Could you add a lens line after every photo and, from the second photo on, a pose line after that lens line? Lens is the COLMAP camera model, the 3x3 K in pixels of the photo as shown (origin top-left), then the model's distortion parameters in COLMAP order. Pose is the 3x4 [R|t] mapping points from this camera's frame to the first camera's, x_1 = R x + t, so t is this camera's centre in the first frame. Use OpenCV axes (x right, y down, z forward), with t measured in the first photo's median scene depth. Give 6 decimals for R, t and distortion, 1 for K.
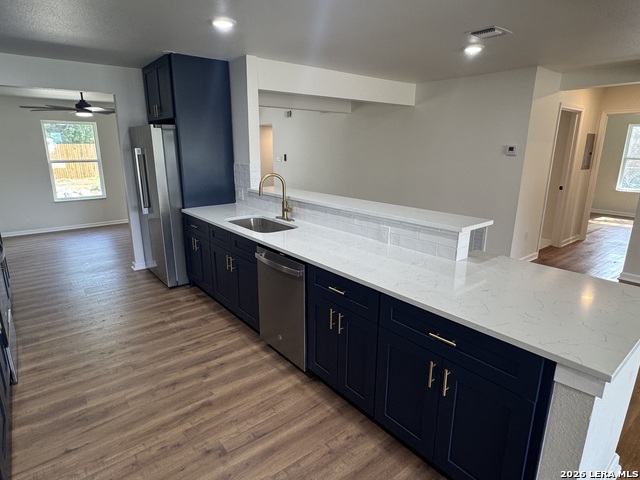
lens RADIAL K [[370.6, 0, 319.4], [0, 370.6, 240.0], [0, 0, 1]] dist [-0.000608, 0.000487]
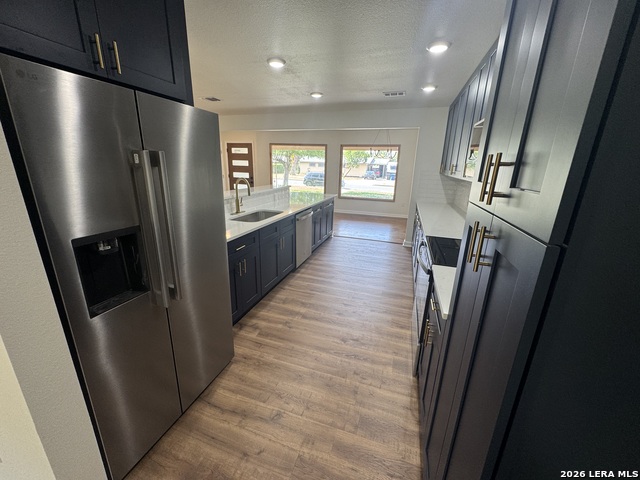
lens RADIAL K [[259.8, 0, 317.2], [0, 259.8, 237.3], [0, 0, 1]] dist [0.000873, -0.000433]
pose [[-0.533270, -0.252088, 0.807511, -0.965292], [0.191351, 0.893880, 0.405417, -0.286196], [-0.824019, 0.370715, -0.428443, 1.154023]]
